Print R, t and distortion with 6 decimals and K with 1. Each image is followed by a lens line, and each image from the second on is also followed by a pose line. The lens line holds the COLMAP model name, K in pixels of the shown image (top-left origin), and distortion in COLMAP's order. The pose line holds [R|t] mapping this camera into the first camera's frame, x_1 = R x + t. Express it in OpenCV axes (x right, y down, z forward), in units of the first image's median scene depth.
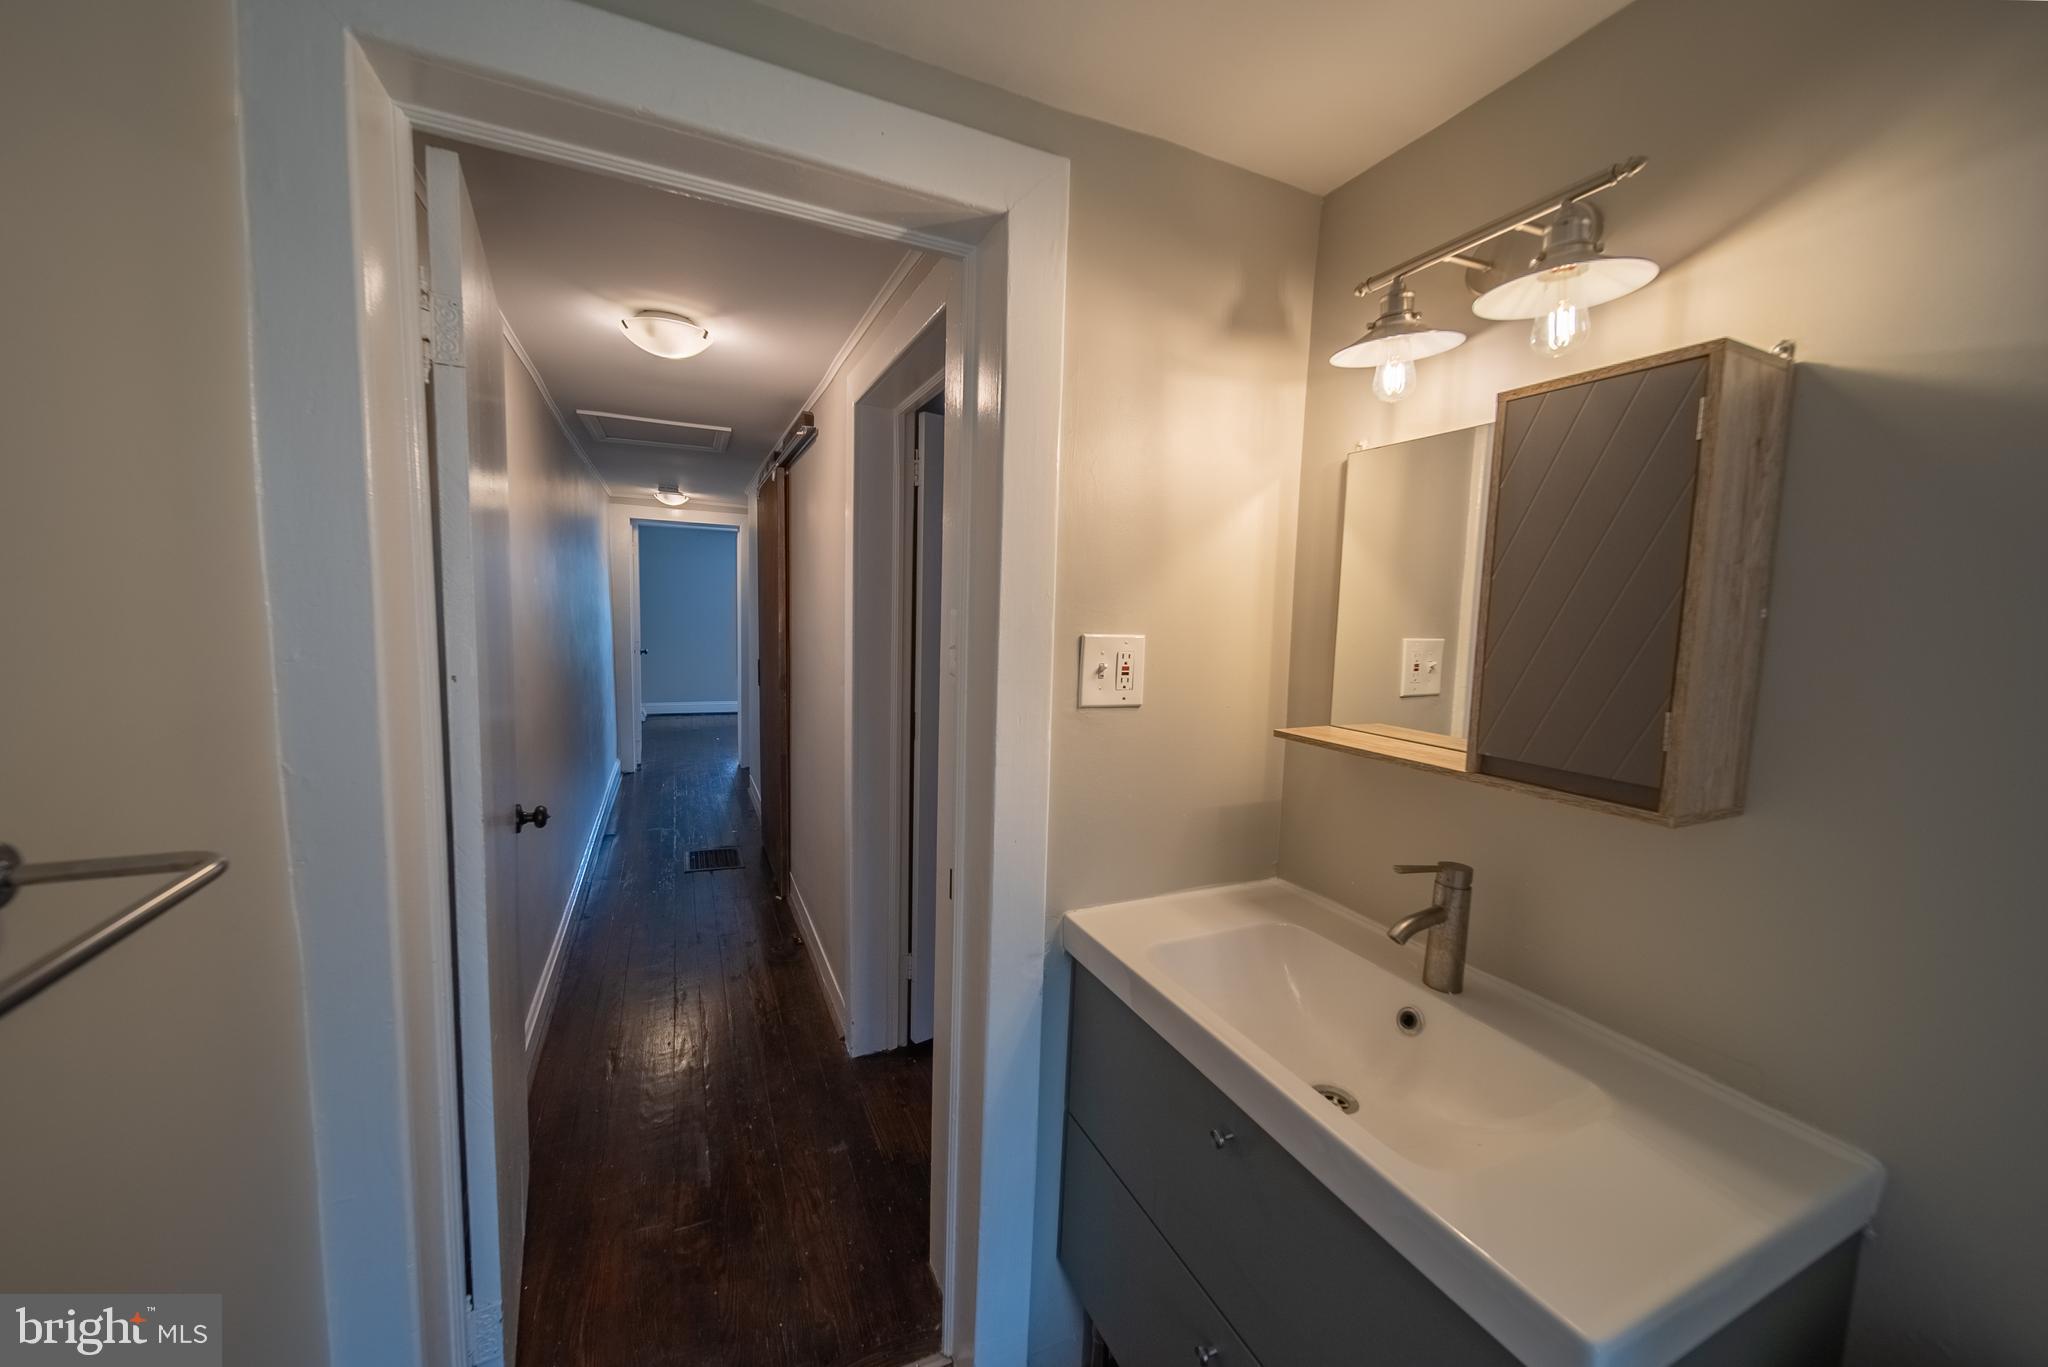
lens RADIAL K [[714.4, 0, 1008.1], [0, 714.4, 675.4], [0, 0, 1]] dist [-0.003426, -0.000122]
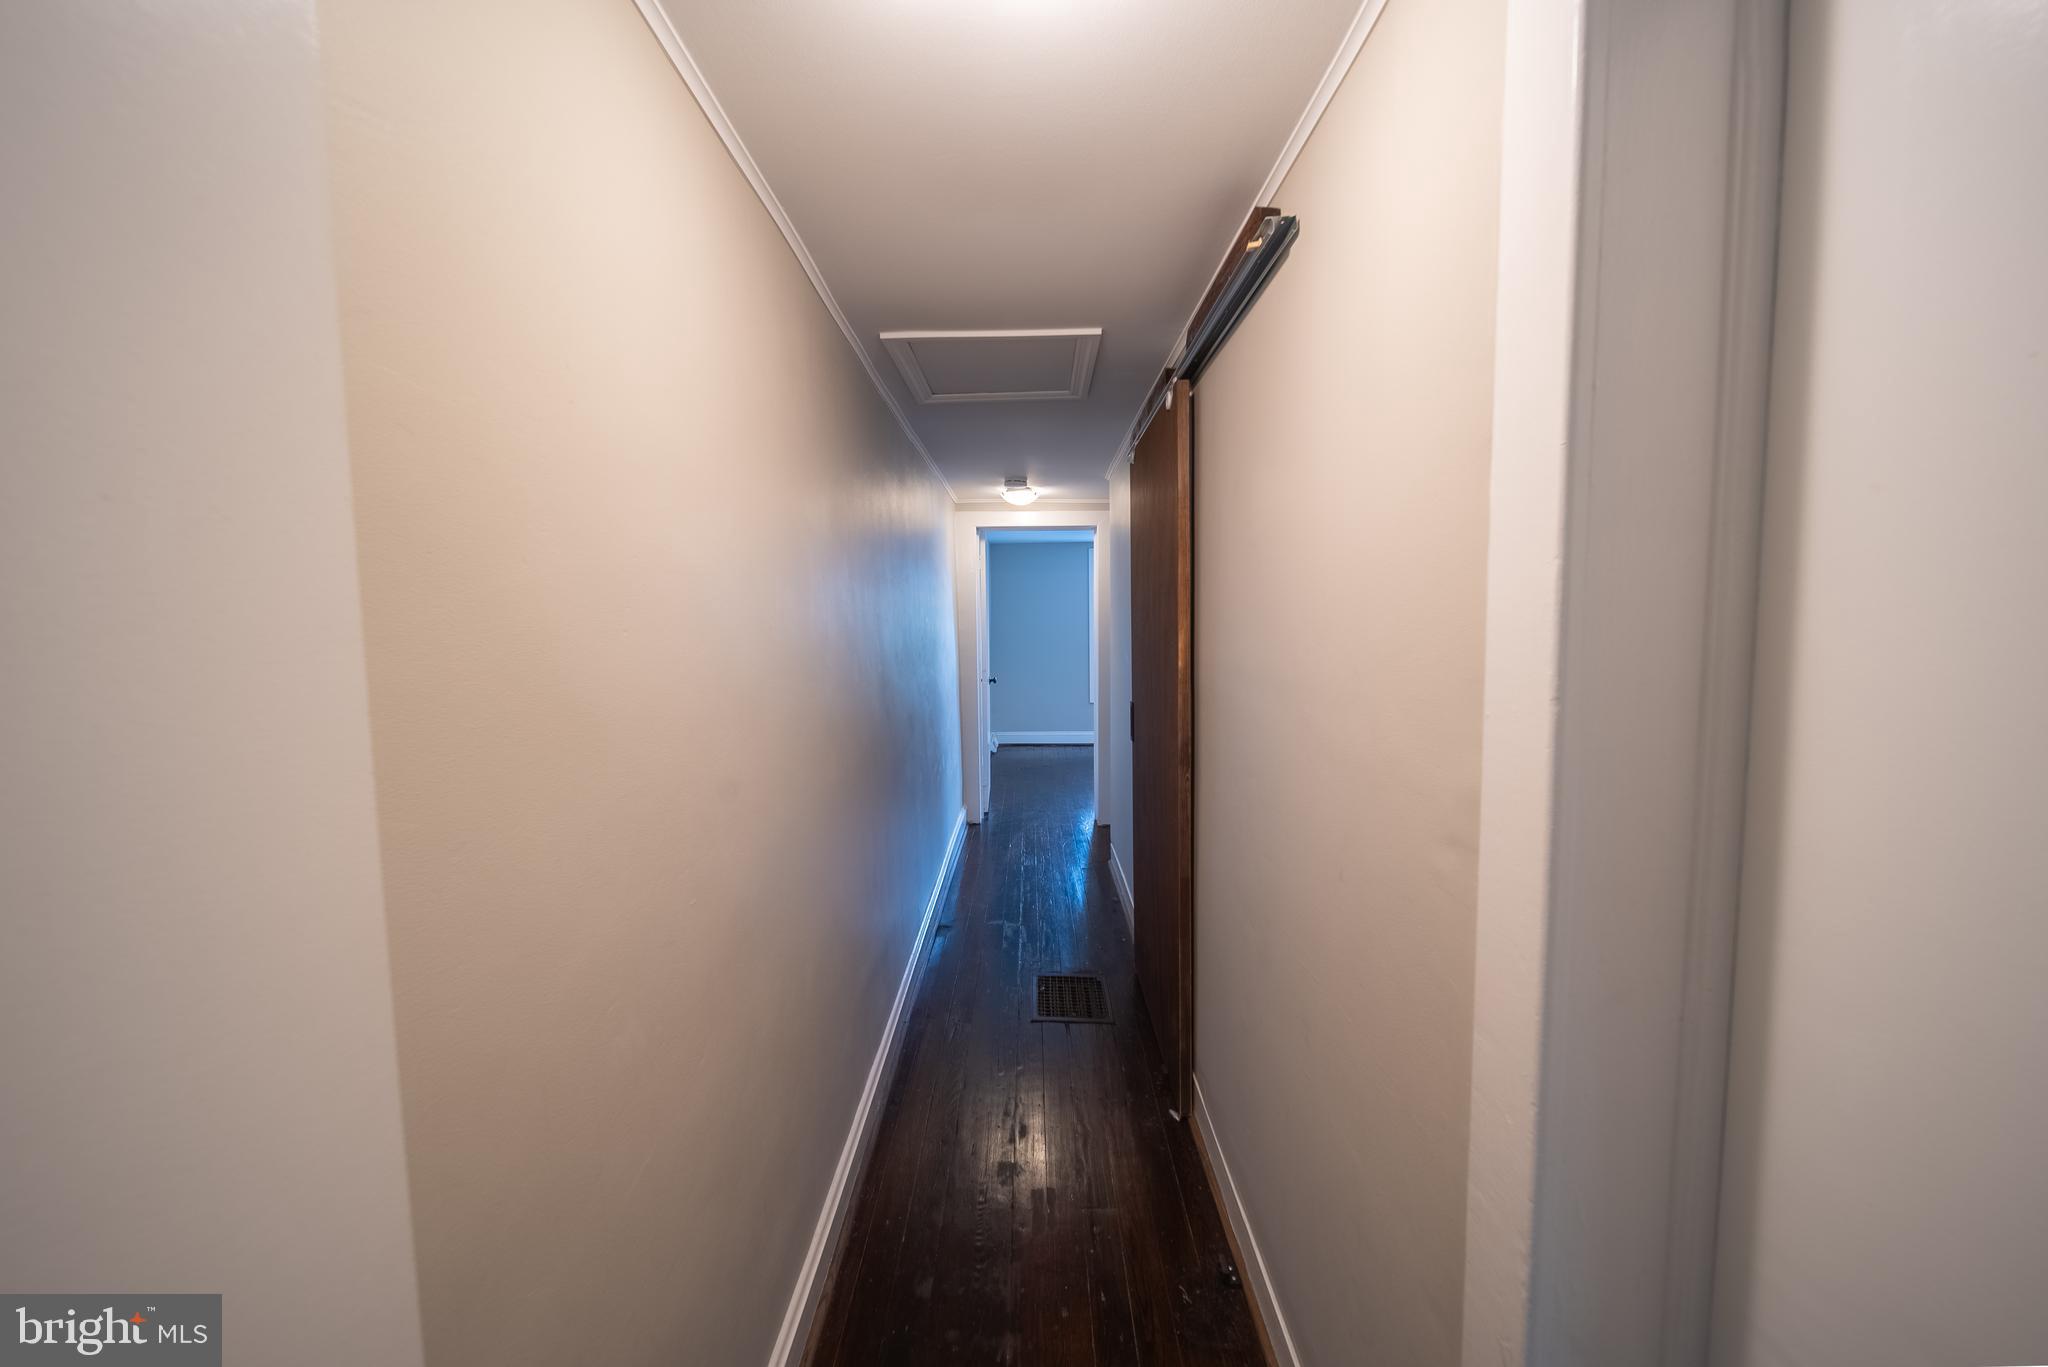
lens RADIAL K [[714.4, 0, 1023.0], [0, 714.4, 673.8], [0, 0, 1]] dist [-0.003426, -0.000122]
pose [[0.902345, -0.007234, -0.430955, -0.125462], [-0.002673, 0.999746, -0.022379, -0.028542], [0.431007, 0.021346, 0.902096, 0.286784]]
